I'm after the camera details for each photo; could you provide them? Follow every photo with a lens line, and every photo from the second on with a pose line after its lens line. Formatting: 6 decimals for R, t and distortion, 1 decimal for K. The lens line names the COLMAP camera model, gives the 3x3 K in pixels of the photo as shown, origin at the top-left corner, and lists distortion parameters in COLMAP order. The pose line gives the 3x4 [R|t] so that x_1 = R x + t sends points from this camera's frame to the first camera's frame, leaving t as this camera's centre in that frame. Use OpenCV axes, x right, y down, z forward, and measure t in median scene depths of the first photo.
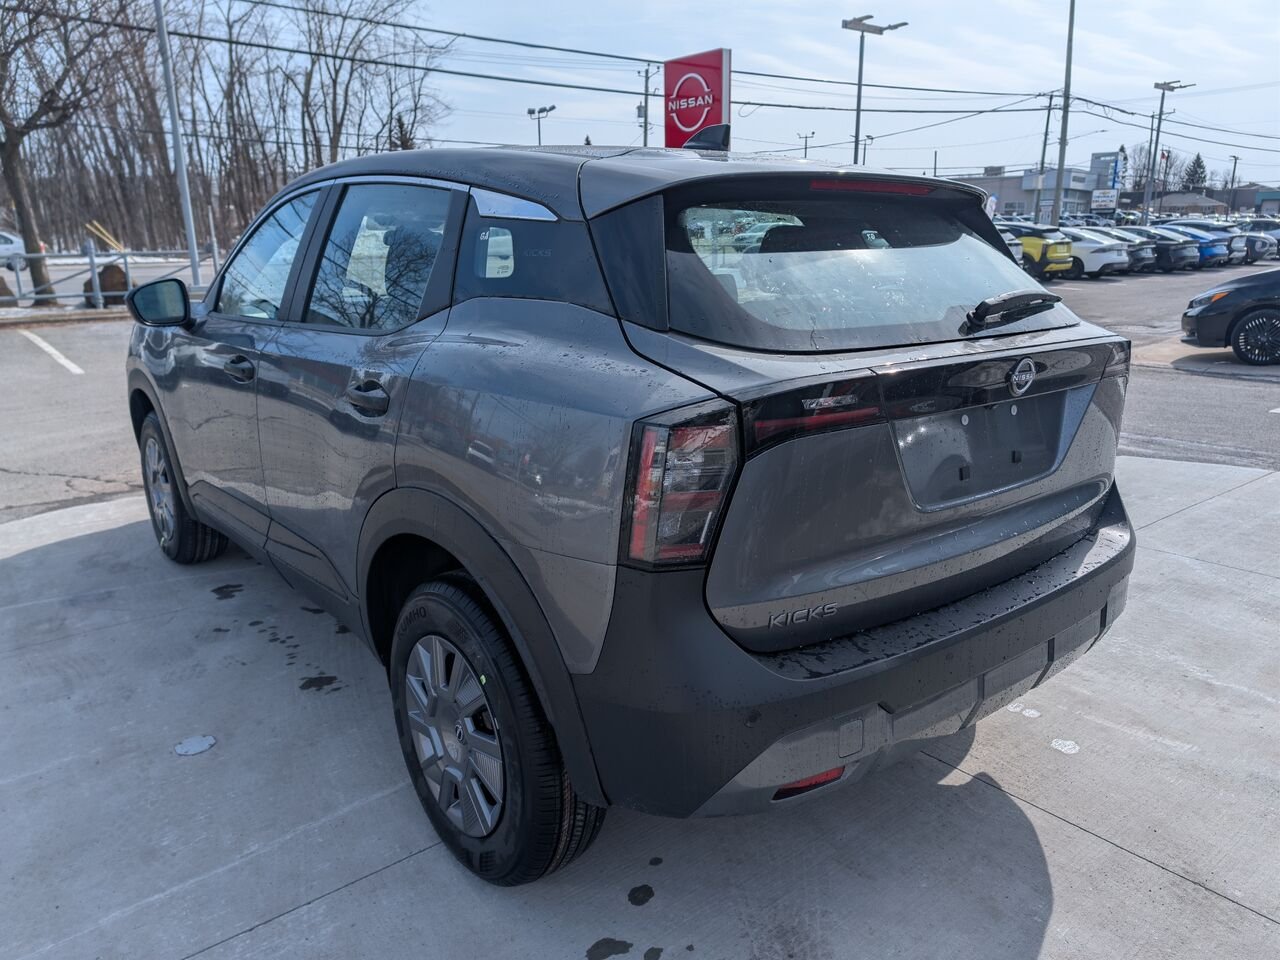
lens RADIAL K [[917.8, 0, 634.3], [0, 917.8, 489.6], [0, 0, 1]] dist [0.027752, -0.020057]
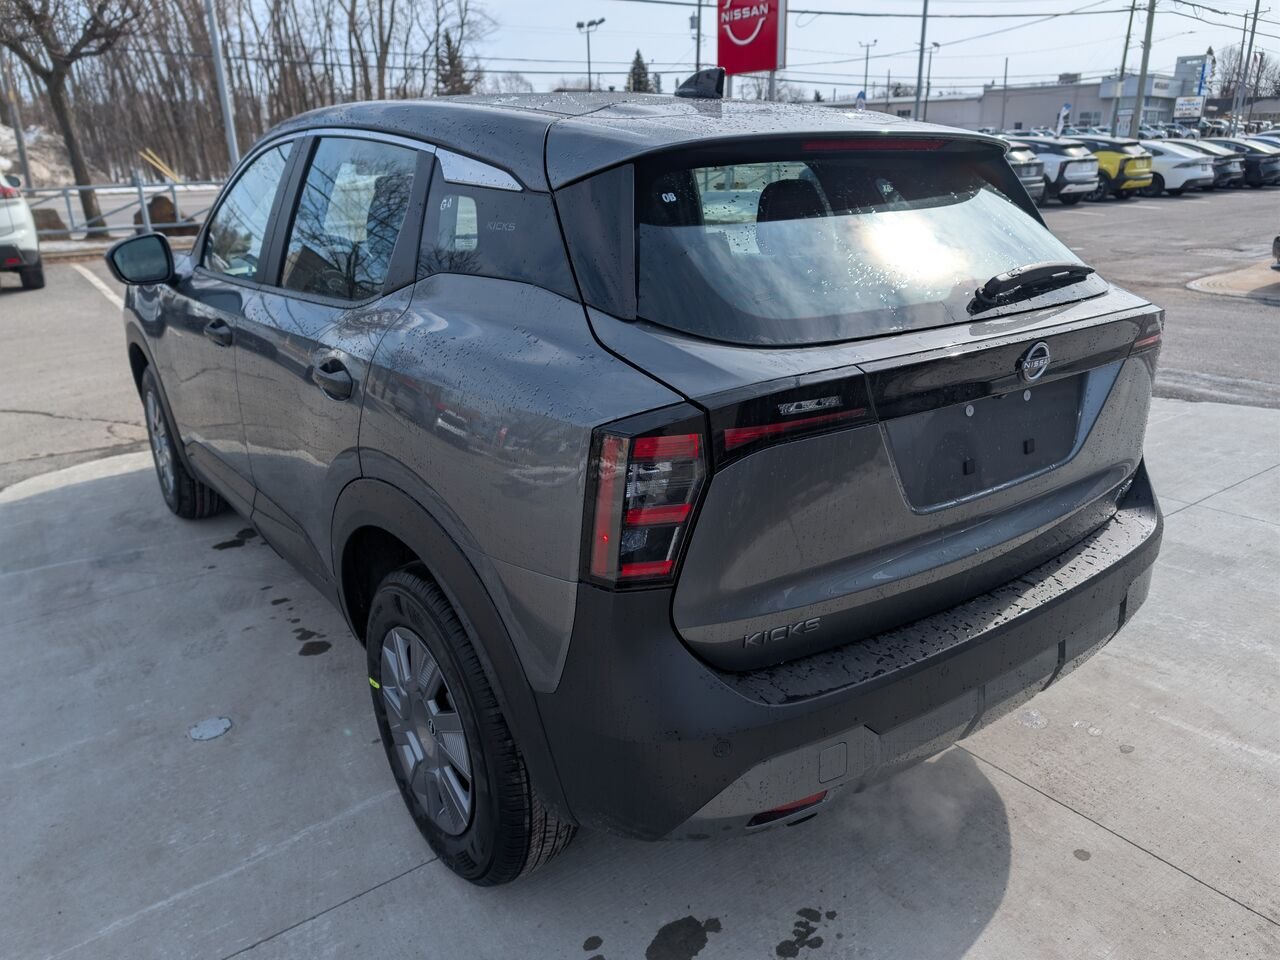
lens RADIAL K [[917.8, 0, 632.6], [0, 917.8, 485.1], [0, 0, 1]] dist [0.027752, -0.020057]
pose [[0.998344, 0.005020, -0.057303, 0.002957], [-0.000680, 0.997144, 0.075518, -0.007362], [0.057519, -0.075354, 0.995497, 0.011667]]
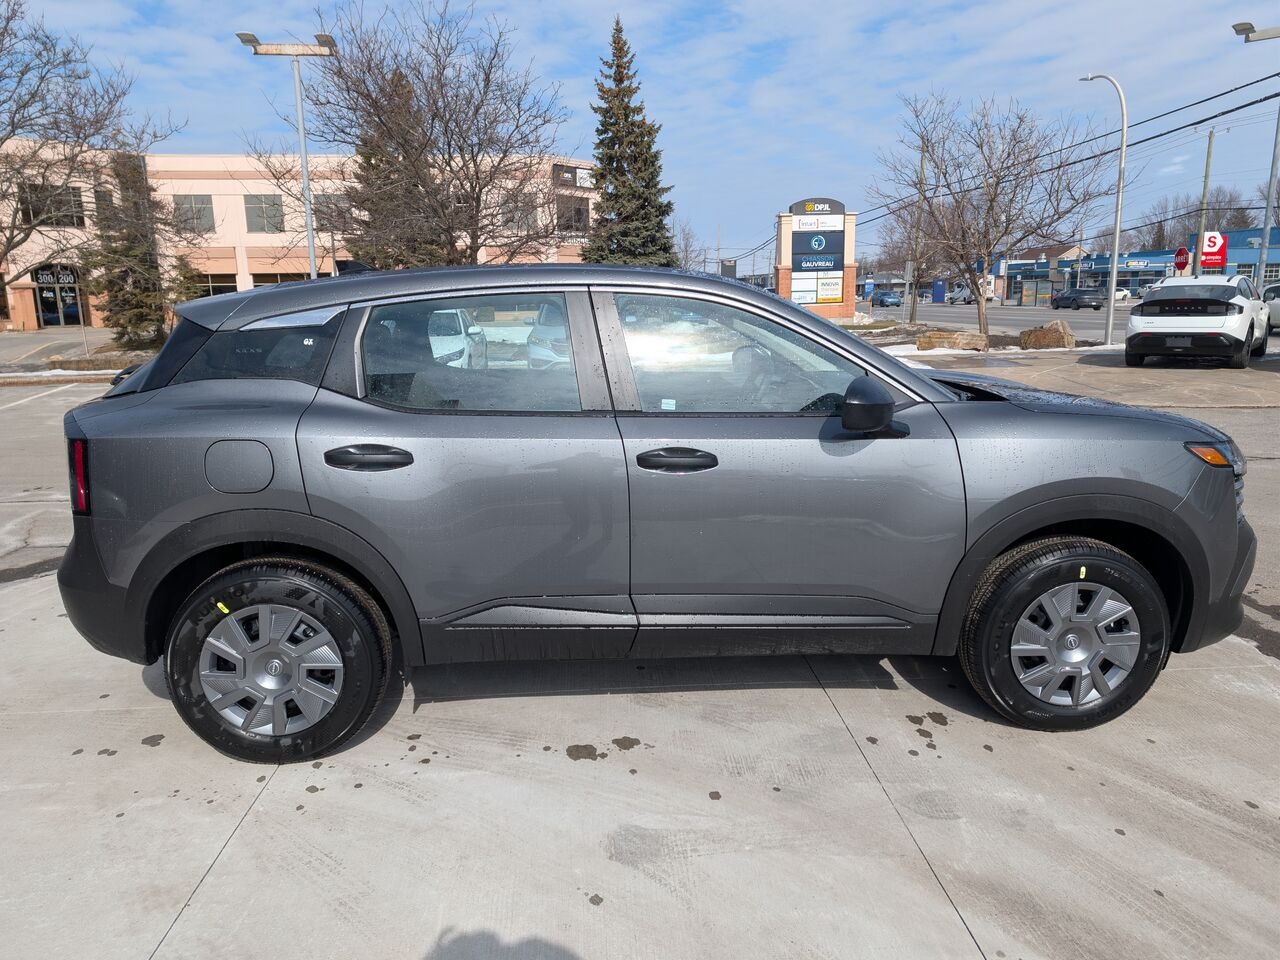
lens RADIAL K [[917.8, 0, 638.3], [0, 917.8, 472.0], [0, 0, 1]] dist [0.027752, -0.020057]
pose [[-0.583158, 0.166986, -0.795011, 0.152470], [-0.200195, 0.918921, 0.339860, -0.099802], [0.787305, 0.357350, -0.502446, 0.335779]]
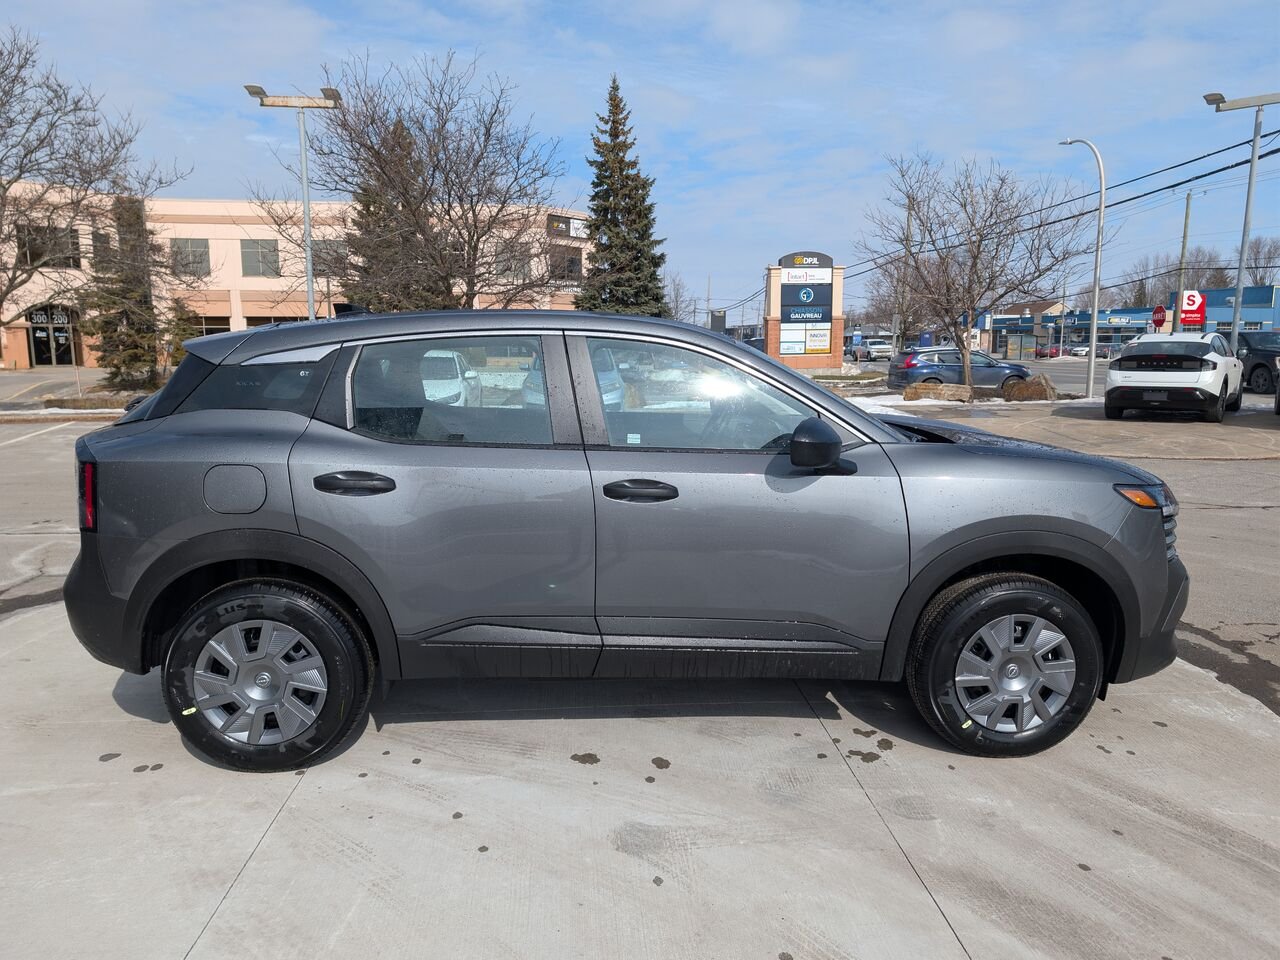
lens RADIAL K [[917.8, 0, 637.8], [0, 917.8, 479.0], [0, 0, 1]] dist [0.027752, -0.020057]
pose [[-0.575149, 0.124558, -0.808510, 0.170031], [-0.215772, 0.930242, 0.296805, -0.101446], [0.789079, 0.345161, -0.508152, 0.343386]]
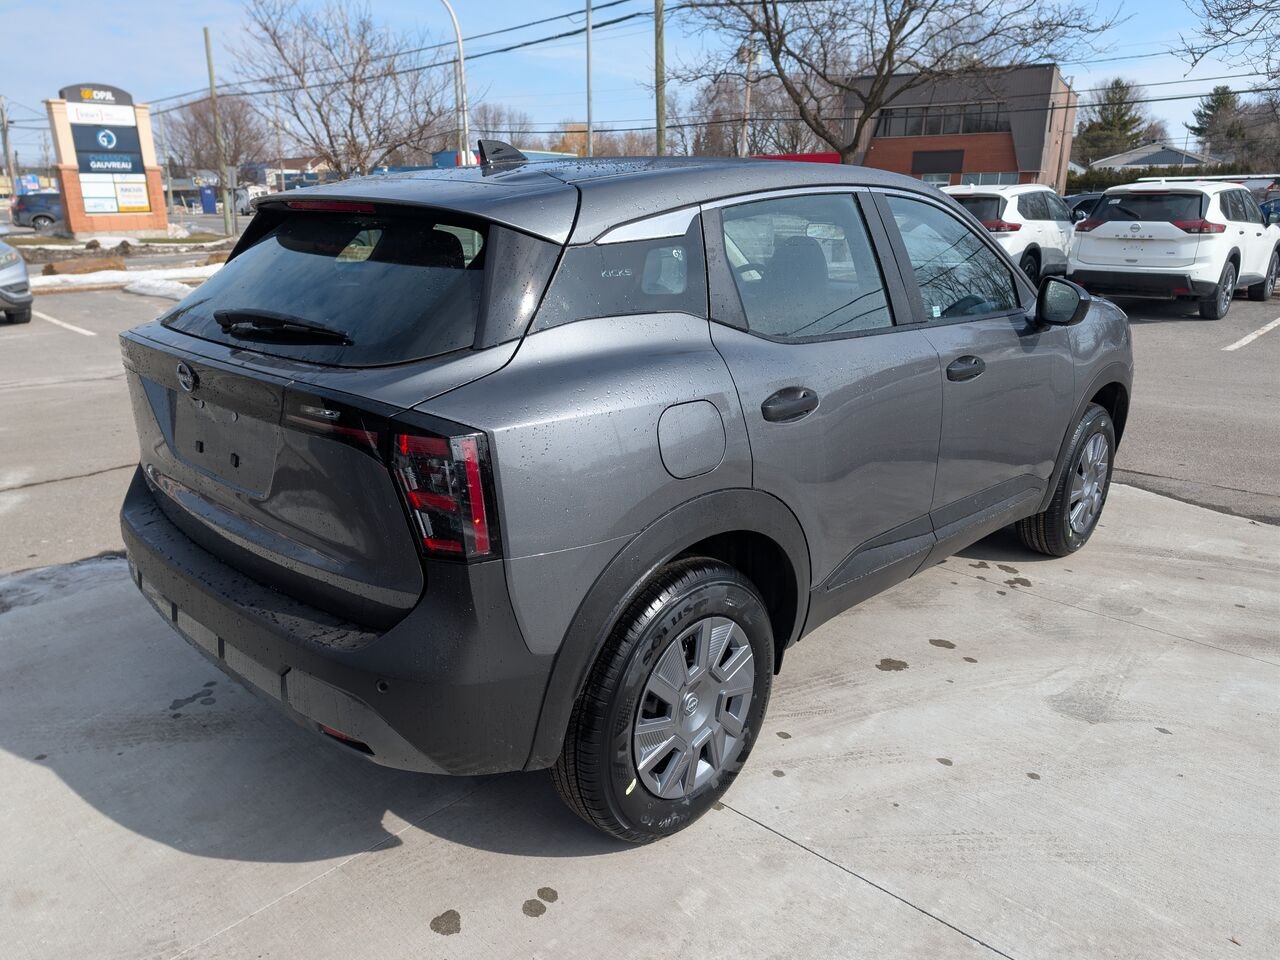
lens RADIAL K [[917.8, 0, 637.2], [0, 917.8, 482.6], [0, 0, 1]] dist [0.027752, -0.020057]
pose [[0.135277, 0.295321, -0.945773, 0.181438], [-0.265456, 0.930453, 0.252568, -0.047880], [0.954585, 0.216895, 0.204264, 0.147434]]
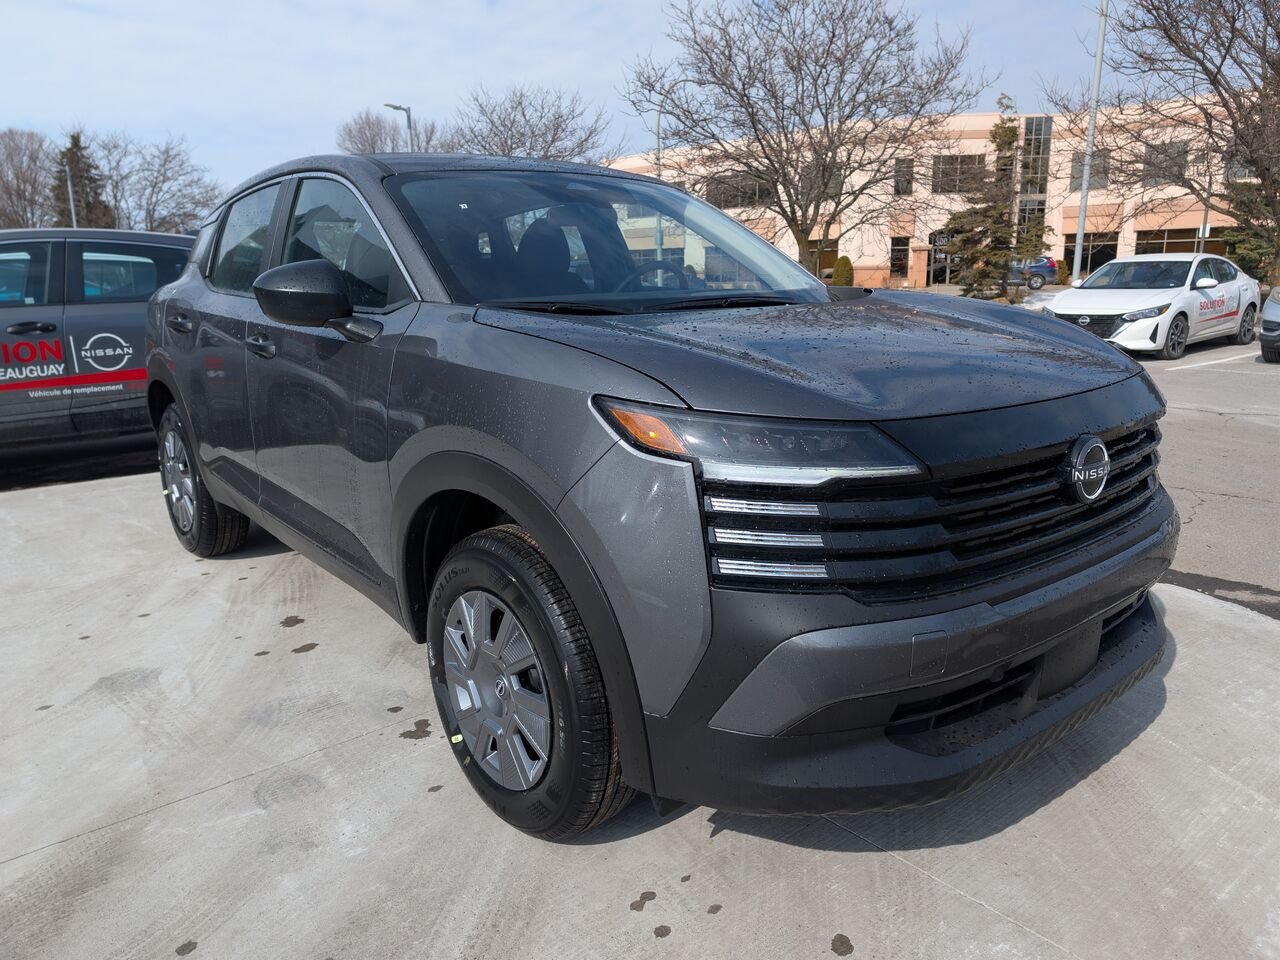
lens RADIAL K [[917.8, 0, 641.8], [0, 917.8, 474.2], [0, 0, 1]] dist [0.027752, -0.020057]
pose [[-0.999689, 0.019784, -0.015159, -0.063416], [0.010389, 0.883611, 0.468107, -0.102759], [0.022655, 0.467804, -0.883542, 0.419601]]
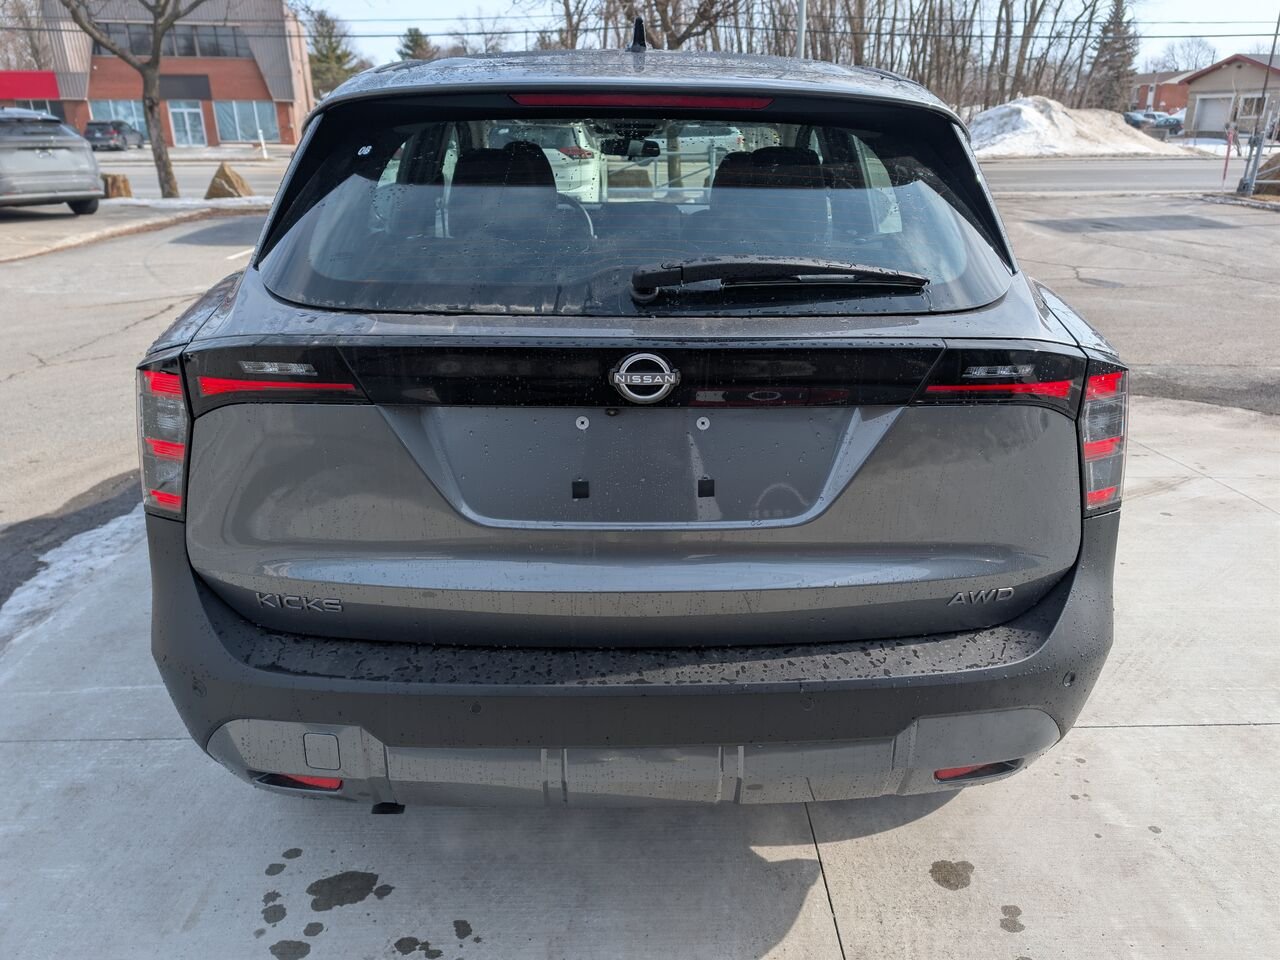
lens RADIAL K [[917.8, 0, 666.8], [0, 917.8, 482.9], [0, 0, 1]] dist [0.027752, -0.020057]
pose [[0.793109, 0.221820, -0.567251, 0.090177], [-0.168340, 0.974879, 0.145854, -0.016191], [0.585354, -0.020187, 0.810526, 0.052276]]
